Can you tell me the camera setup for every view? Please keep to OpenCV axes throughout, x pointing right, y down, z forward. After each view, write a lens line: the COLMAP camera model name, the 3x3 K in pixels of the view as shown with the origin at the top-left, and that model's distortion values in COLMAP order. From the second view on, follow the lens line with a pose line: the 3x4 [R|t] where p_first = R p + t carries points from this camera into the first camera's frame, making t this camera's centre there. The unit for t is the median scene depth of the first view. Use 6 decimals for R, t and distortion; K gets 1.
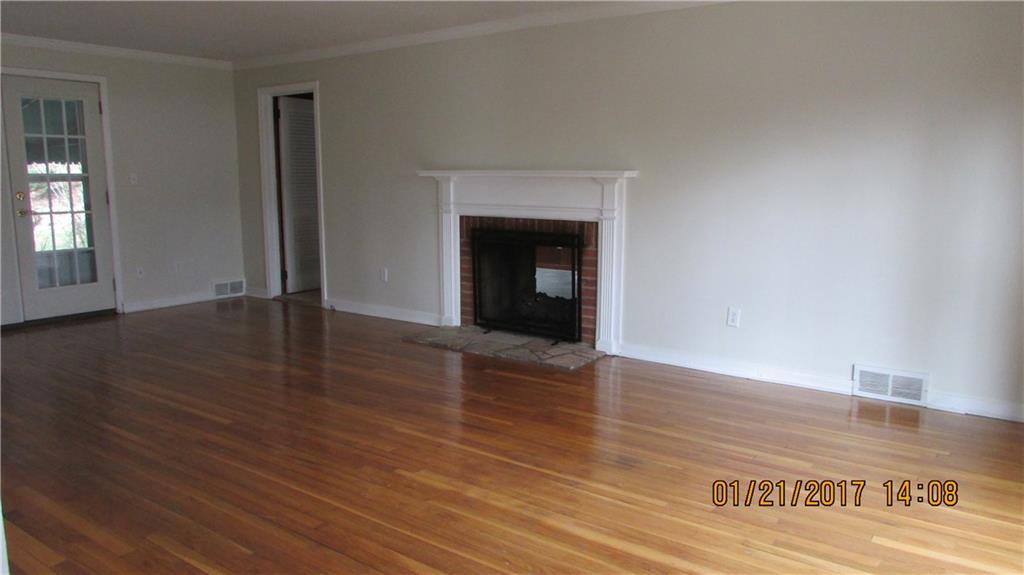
lens RADIAL K [[744.8, 0, 512.0], [0, 744.8, 287.5], [0, 0, 1]] dist [-0.008393, -0.000559]
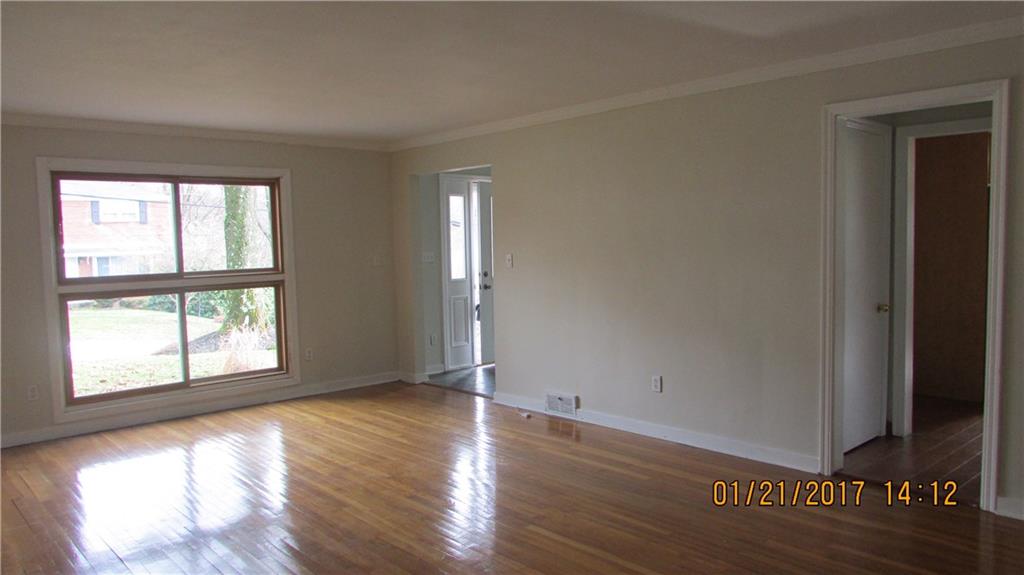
lens RADIAL K [[744.8, 0, 512.0], [0, 744.8, 287.5], [0, 0, 1]] dist [-0.008393, -0.000559]
pose [[-0.977792, 0.008104, 0.209423, -0.402719], [0.054449, 0.974762, 0.216503, -0.230607], [-0.202383, 0.223098, -0.953556, 1.325299]]
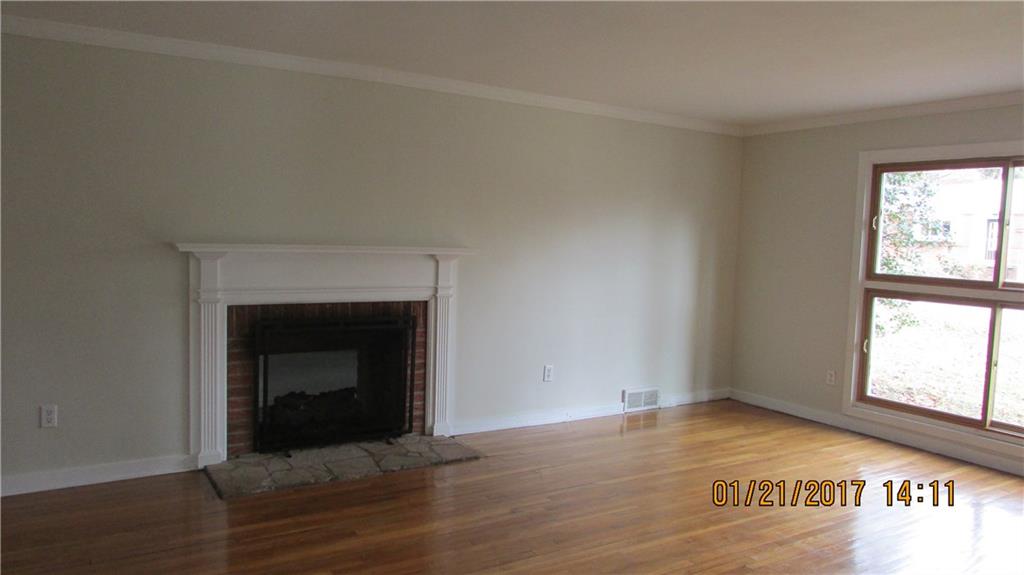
lens RADIAL K [[744.8, 0, 512.0], [0, 744.8, 287.5], [0, 0, 1]] dist [-0.008393, -0.000559]
pose [[0.369945, -0.060708, 0.927068, -0.704719], [0.112391, 0.993459, 0.020206, -0.109239], [-0.922230, 0.096719, 0.374348, 0.533317]]
